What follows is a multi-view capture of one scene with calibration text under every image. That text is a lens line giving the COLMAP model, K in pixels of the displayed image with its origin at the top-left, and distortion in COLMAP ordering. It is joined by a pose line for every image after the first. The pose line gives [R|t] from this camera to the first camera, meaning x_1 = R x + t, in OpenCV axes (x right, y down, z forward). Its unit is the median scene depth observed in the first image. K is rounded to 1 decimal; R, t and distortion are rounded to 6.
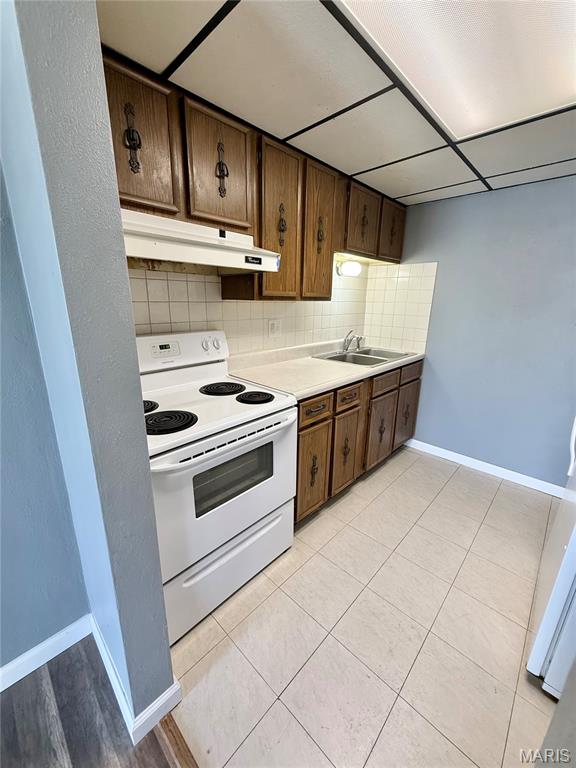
lens RADIAL K [[304.7, 0, 287.6], [0, 304.7, 382.8], [0, 0, 1]] dist [-0.002595, 0.000107]
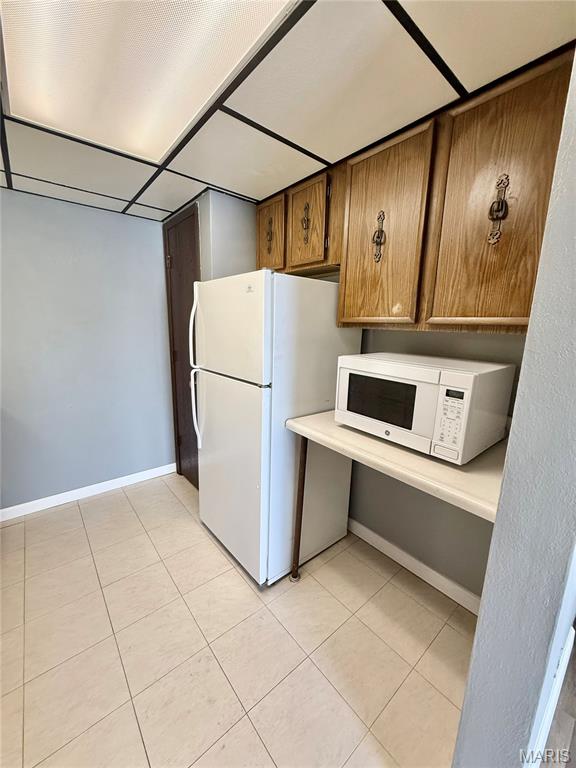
lens RADIAL K [[304.7, 0, 287.6], [0, 304.7, 382.8], [0, 0, 1]] dist [-0.002595, 0.000107]
pose [[0.110730, -0.203597, 0.972773, -0.207362], [0.245438, 0.954077, 0.171746, -0.079811], [-0.963067, 0.219738, 0.155616, 0.271240]]
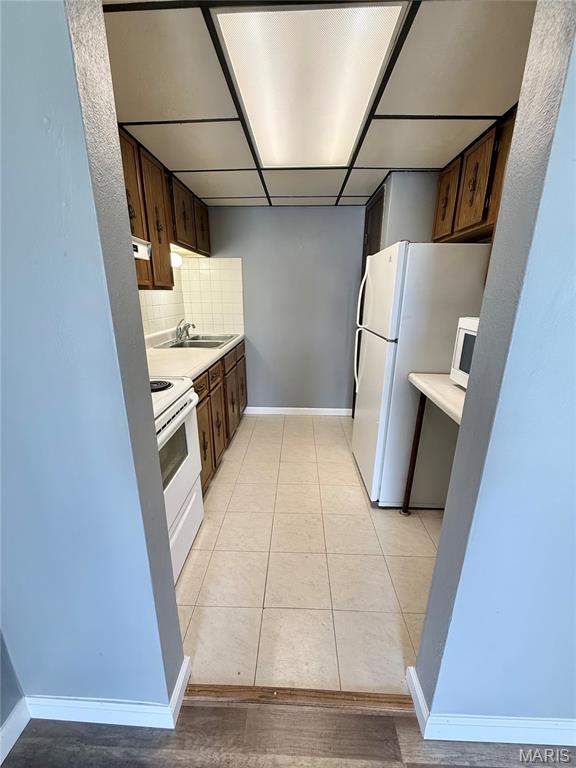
lens RADIAL K [[304.7, 0, 287.6], [0, 304.7, 382.8], [0, 0, 1]] dist [-0.002595, 0.000107]
pose [[0.747721, -0.199297, 0.633399, -0.314646], [0.184911, 0.978658, 0.089645, 0.022416], [-0.637747, 0.050093, 0.768615, -0.039168]]
